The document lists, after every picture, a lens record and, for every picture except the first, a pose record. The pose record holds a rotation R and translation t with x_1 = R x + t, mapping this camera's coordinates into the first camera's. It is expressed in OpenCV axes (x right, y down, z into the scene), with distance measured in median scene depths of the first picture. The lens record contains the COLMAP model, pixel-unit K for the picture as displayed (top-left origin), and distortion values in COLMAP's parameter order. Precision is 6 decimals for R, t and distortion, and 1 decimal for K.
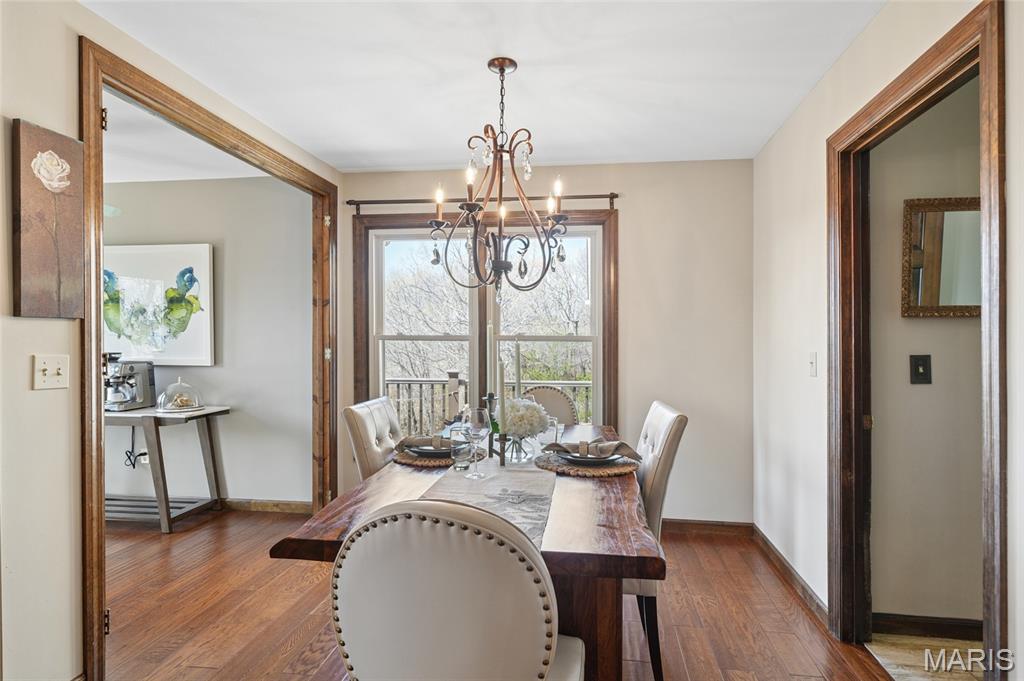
lens RADIAL K [[522.8, 0, 512.0], [0, 522.8, 340.5], [0, 0, 1]] dist [-0.002080, -0.000259]
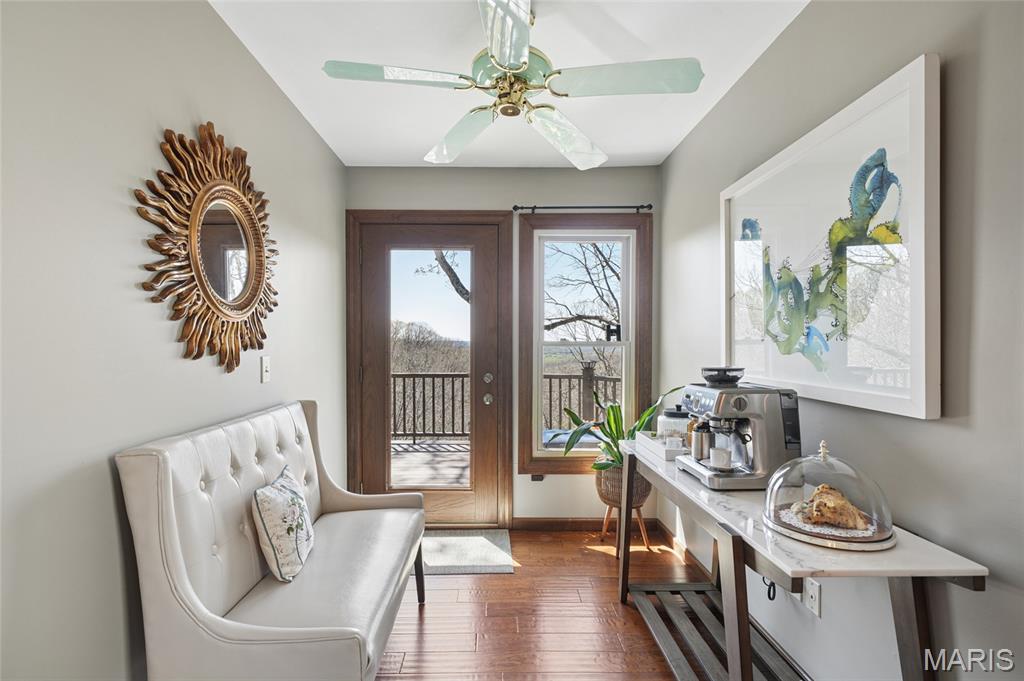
lens RADIAL K [[484.8, 0, 511.9], [0, 484.8, 348.7], [0, 0, 1]] dist [-0.000688, -0.000159]
pose [[0.158610, 0.003849, -0.987334, -0.311036], [-0.003169, 0.999989, 0.003389, 0.003271], [0.987336, 0.002591, 0.158621, 0.683364]]
